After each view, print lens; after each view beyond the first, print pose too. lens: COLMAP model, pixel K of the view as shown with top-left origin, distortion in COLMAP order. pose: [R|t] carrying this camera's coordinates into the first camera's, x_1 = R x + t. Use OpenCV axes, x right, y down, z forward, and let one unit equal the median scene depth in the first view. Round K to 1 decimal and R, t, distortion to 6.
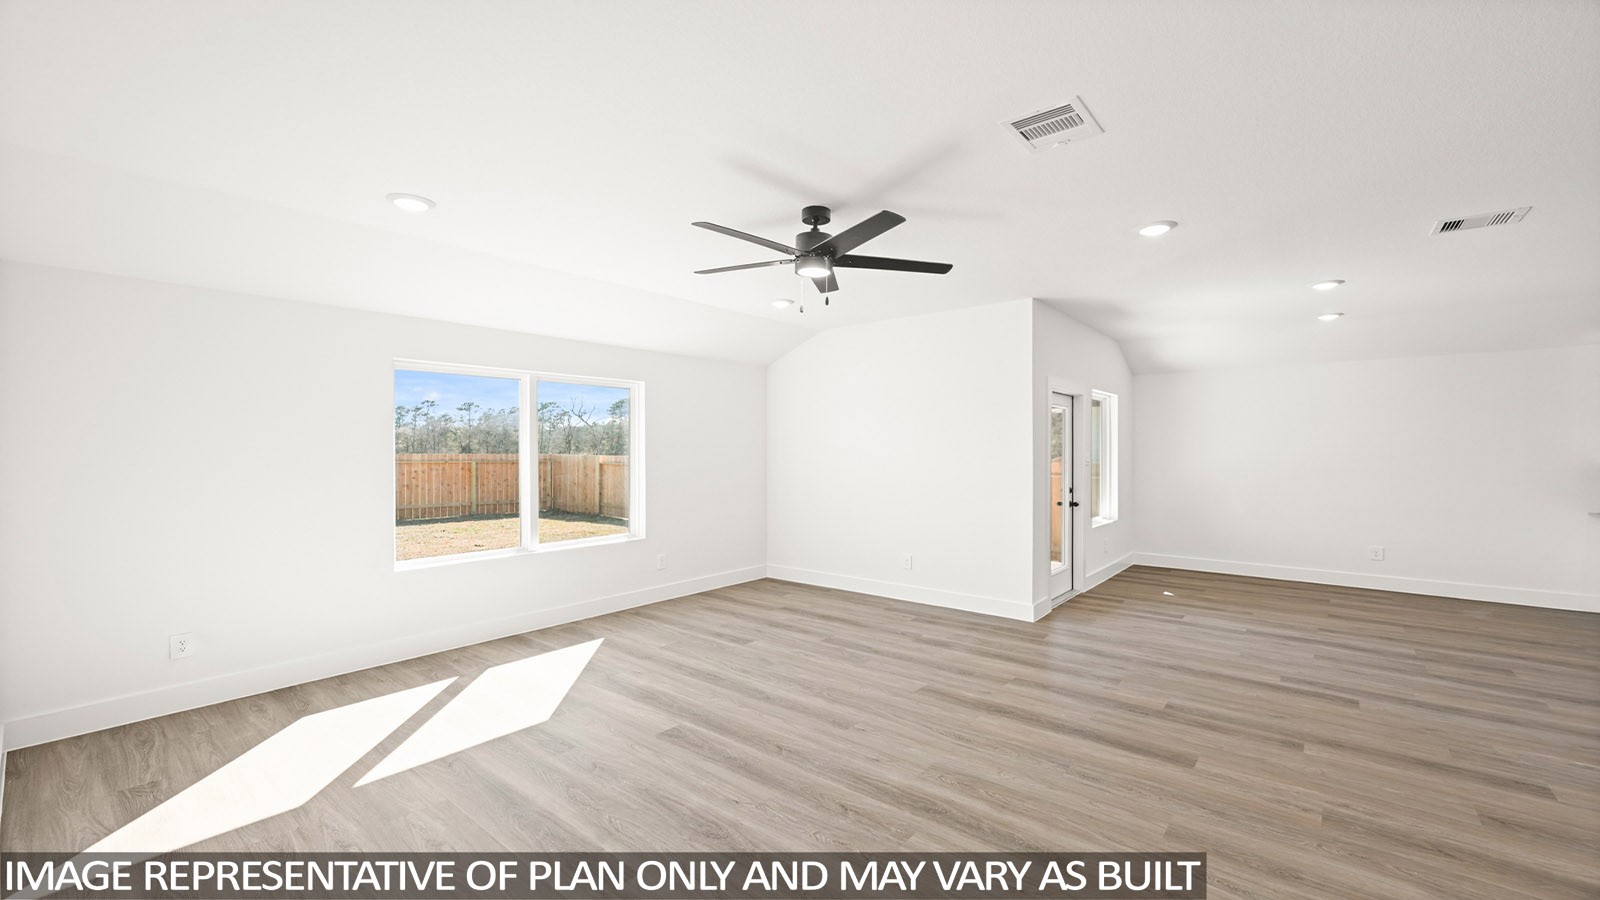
lens RADIAL K [[638.5, 0, 804.5], [0, 638.5, 454.1], [0, 0, 1]] dist [0.000604, 0.000276]
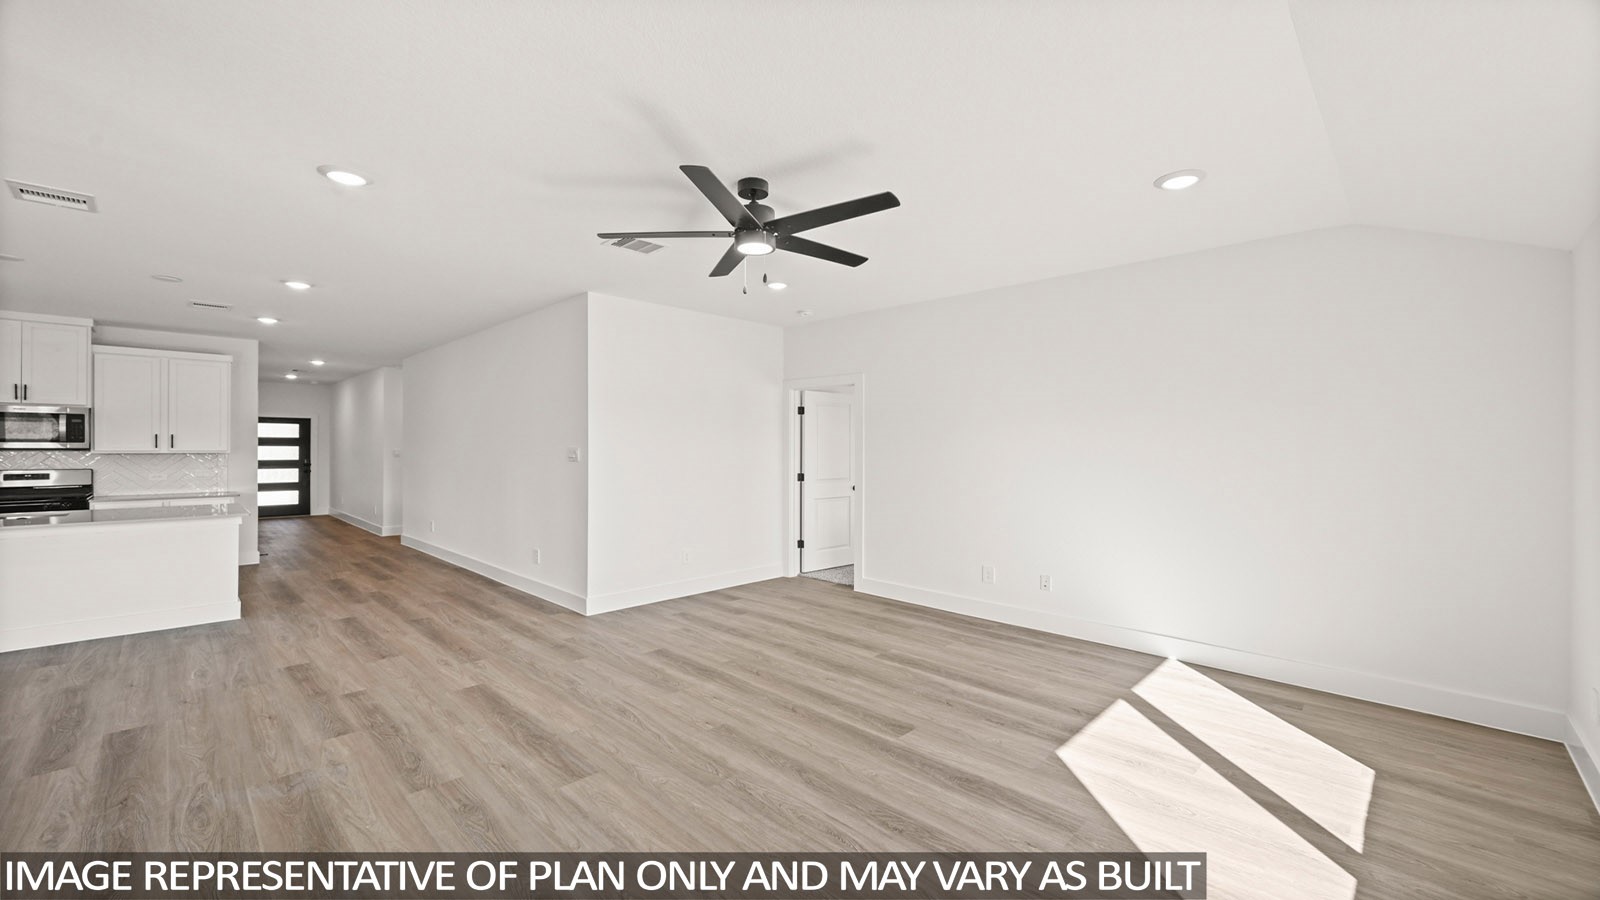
lens RADIAL K [[638.5, 0, 804.5], [0, 638.5, 454.1], [0, 0, 1]] dist [0.000604, 0.000276]
pose [[-0.996267, -0.002627, 0.086290, -0.139893], [-0.001110, 0.999844, 0.017617, -0.001737], [-0.086323, 0.017455, -0.996114, 1.930868]]
